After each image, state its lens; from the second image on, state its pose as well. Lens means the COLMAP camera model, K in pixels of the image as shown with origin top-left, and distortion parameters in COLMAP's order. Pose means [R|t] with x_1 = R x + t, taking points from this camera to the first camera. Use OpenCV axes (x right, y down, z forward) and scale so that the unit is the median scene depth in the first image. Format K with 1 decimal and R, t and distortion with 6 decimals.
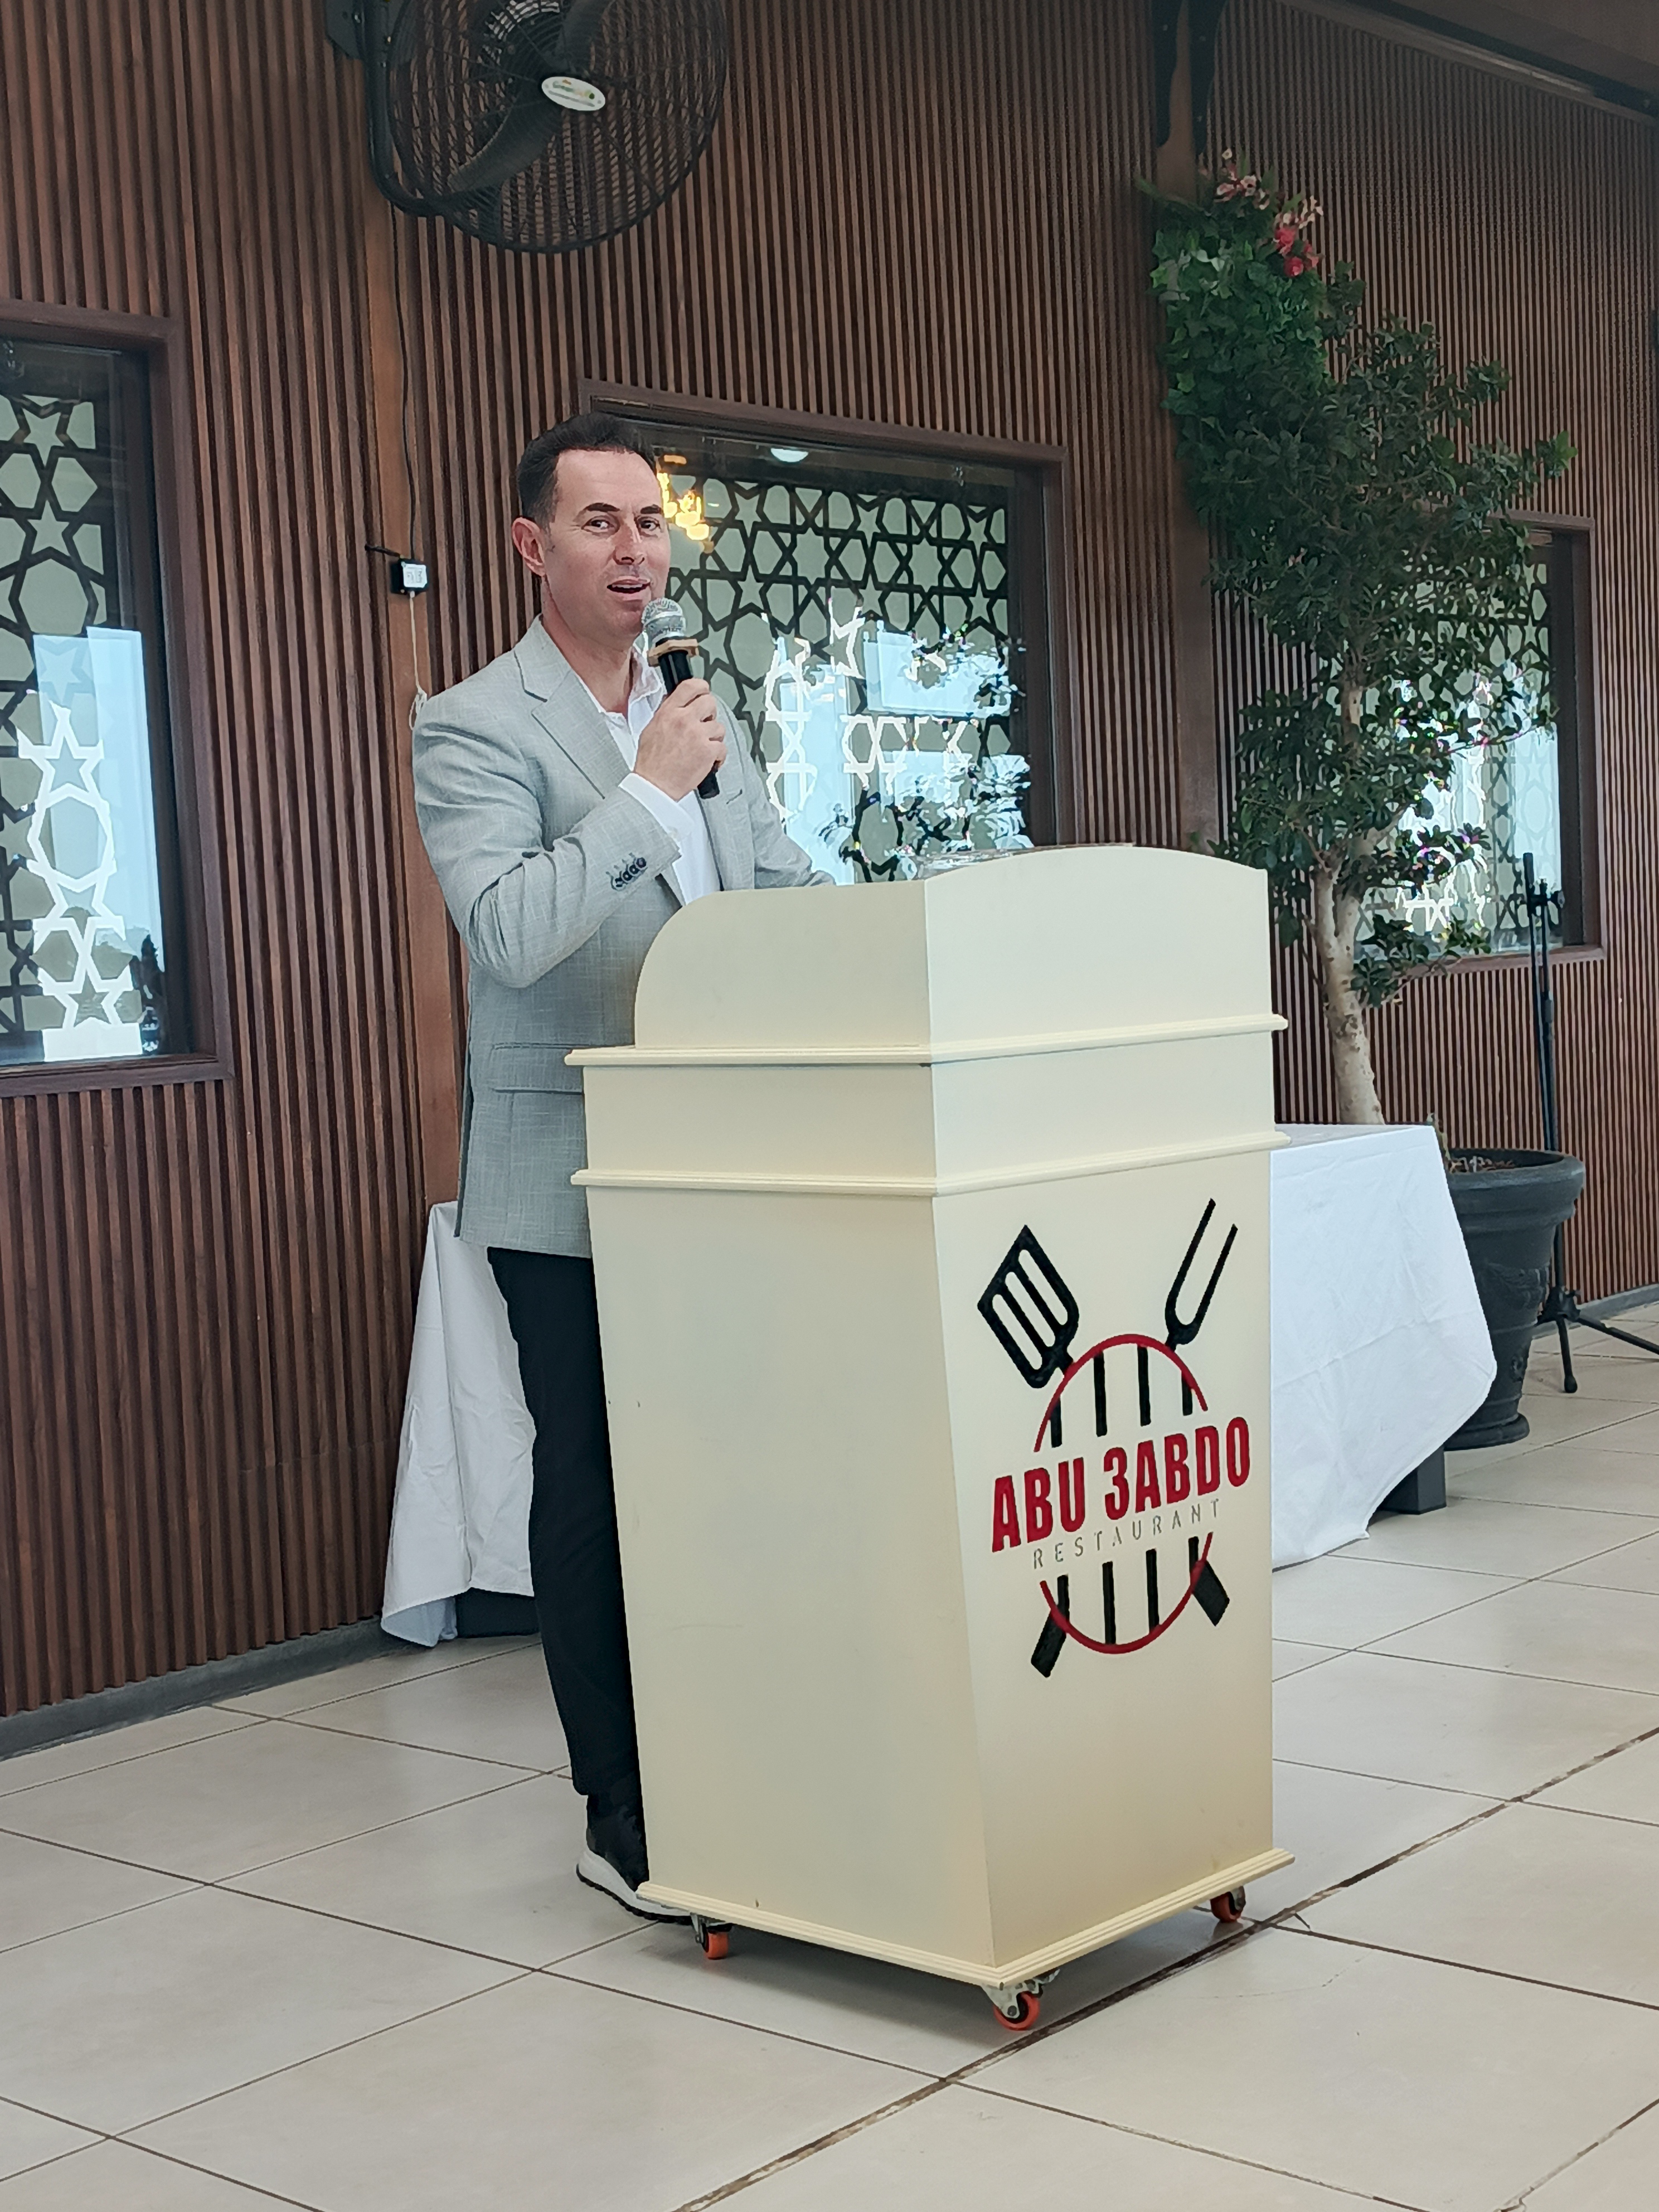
lens RADIAL K [[3123.5, 0, 829.5], [0, 3123.5, 1106.0], [0, 0, 1]] dist [0.054683, -0.016087]
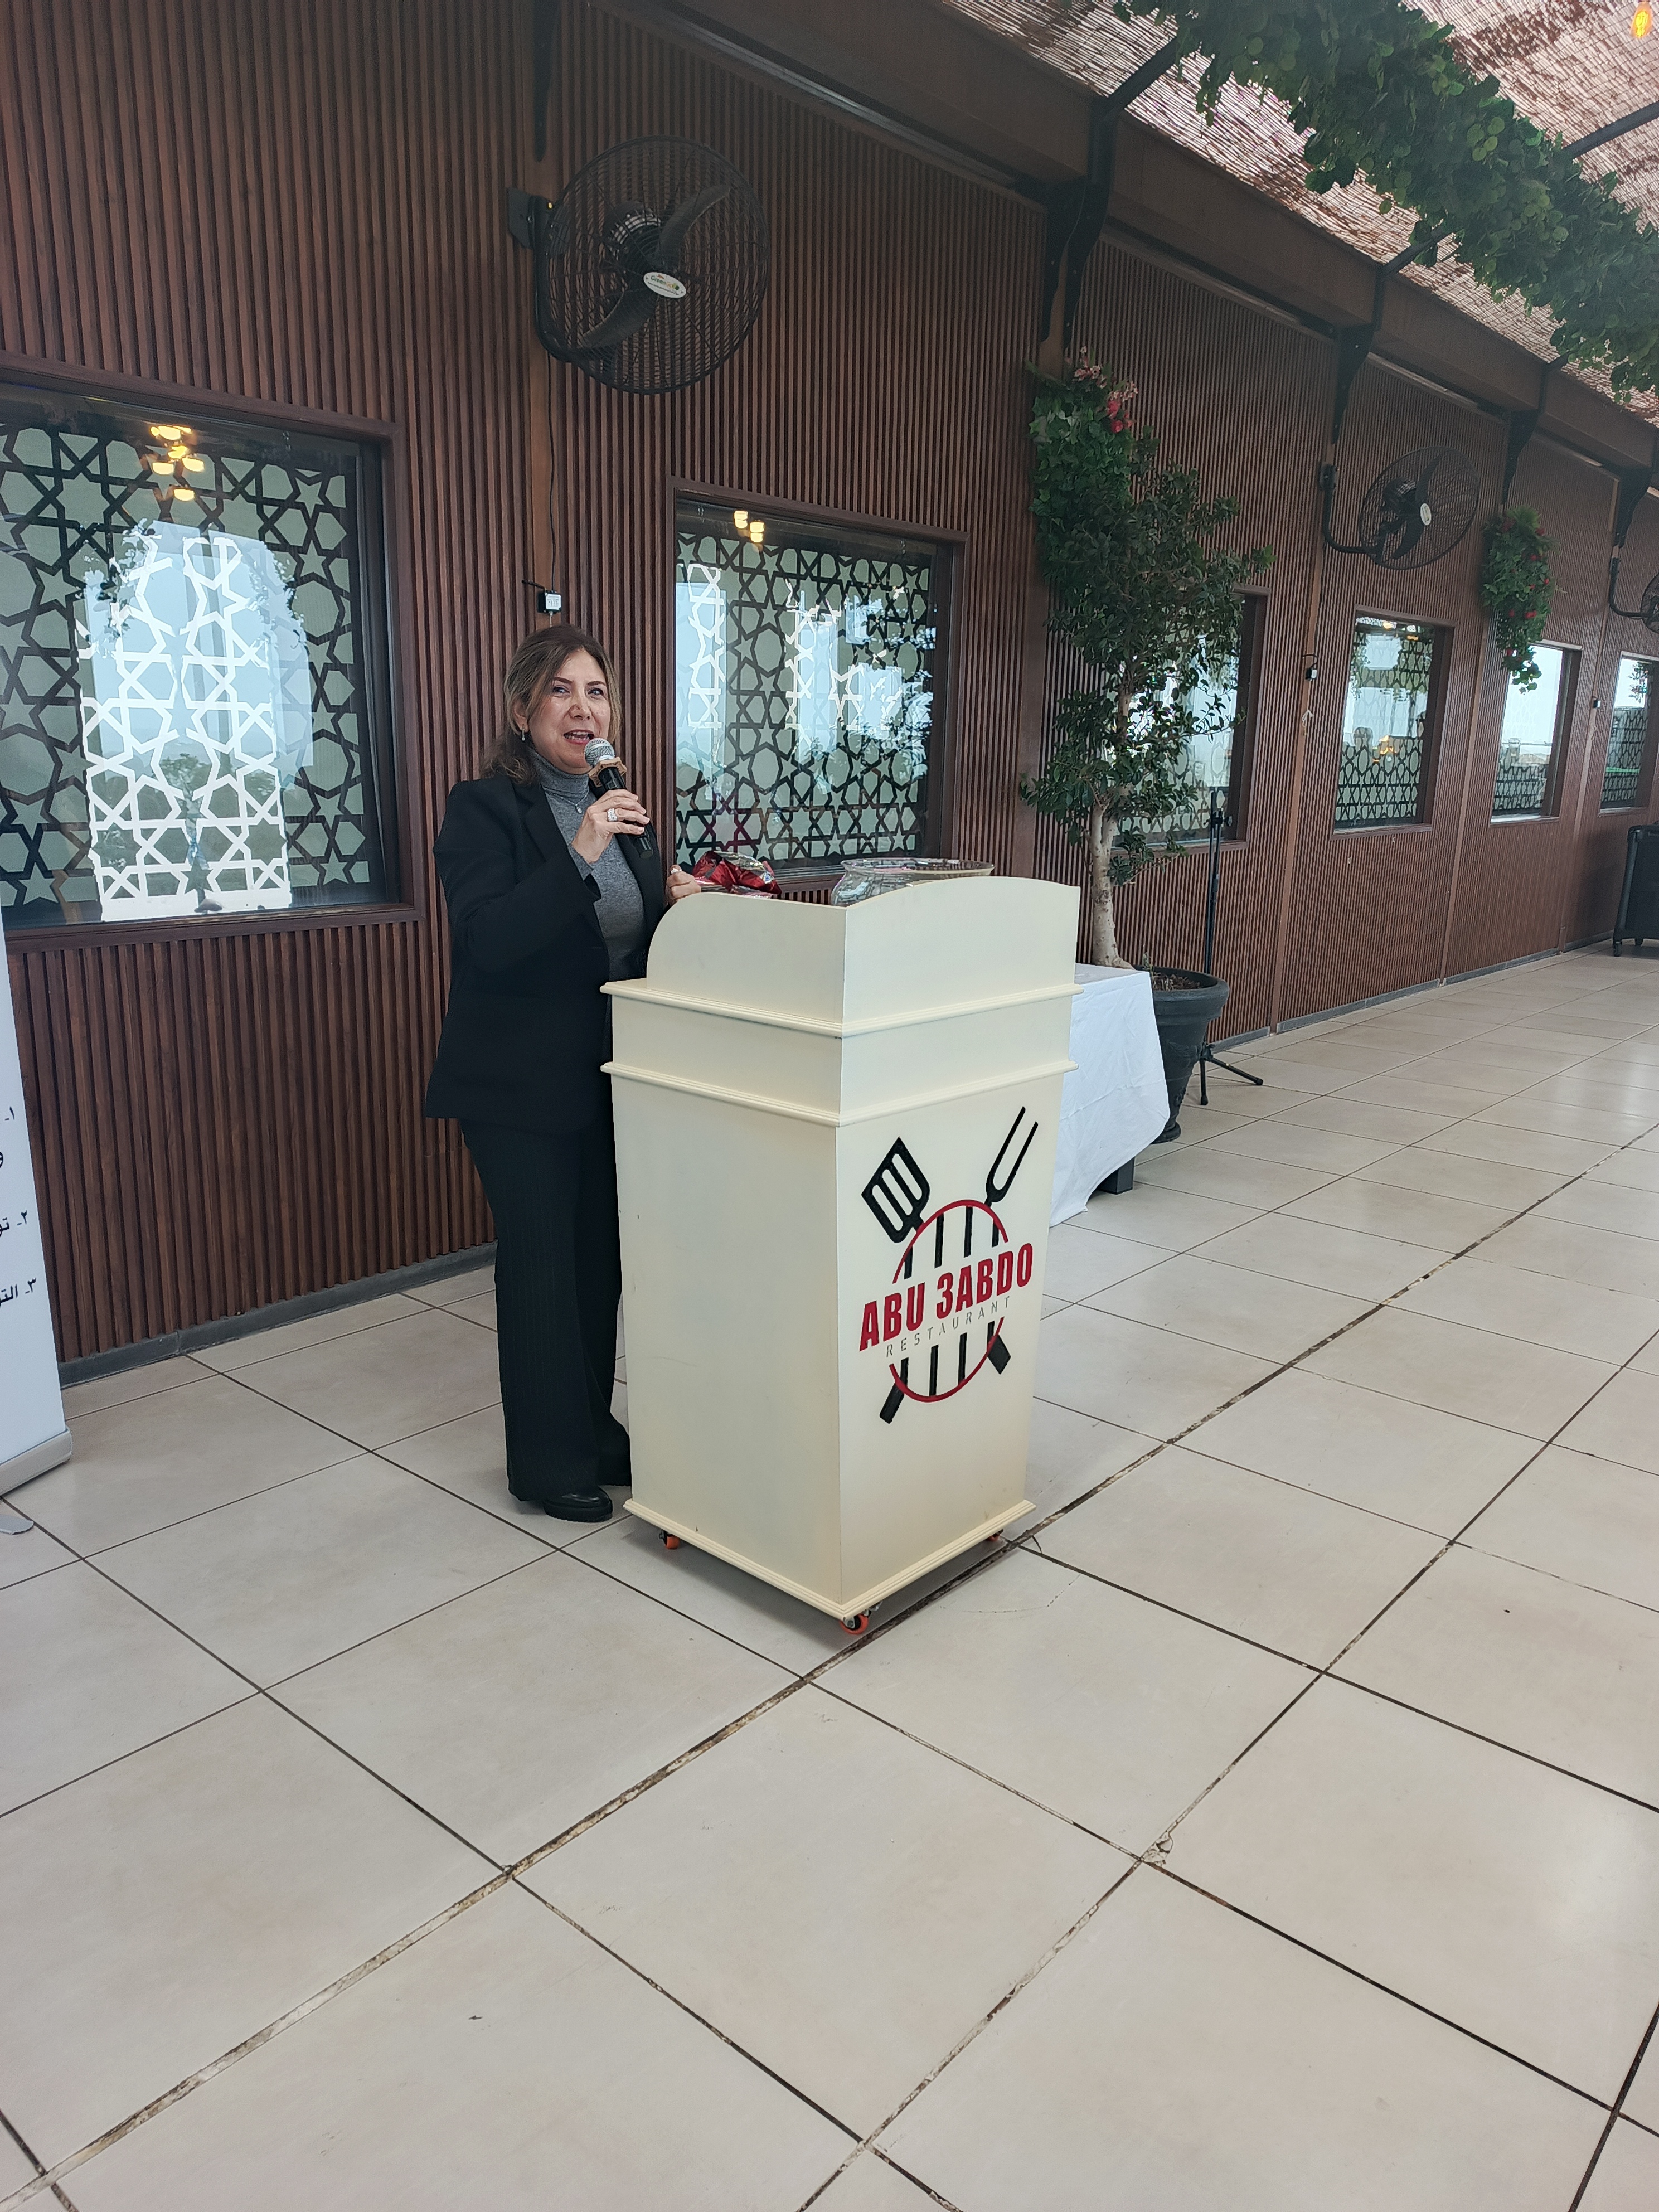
lens RADIAL K [[1566.5, 0, 822.9], [0, 1566.5, 1103.9], [0, 0, 1]] dist [0.024348, -0.003266]
pose [[0.997499, 0.069022, 0.015198, 0.010120], [-0.070608, 0.982632, 0.171605, -0.072573], [-0.003089, -0.172249, 0.985049, 0.189162]]
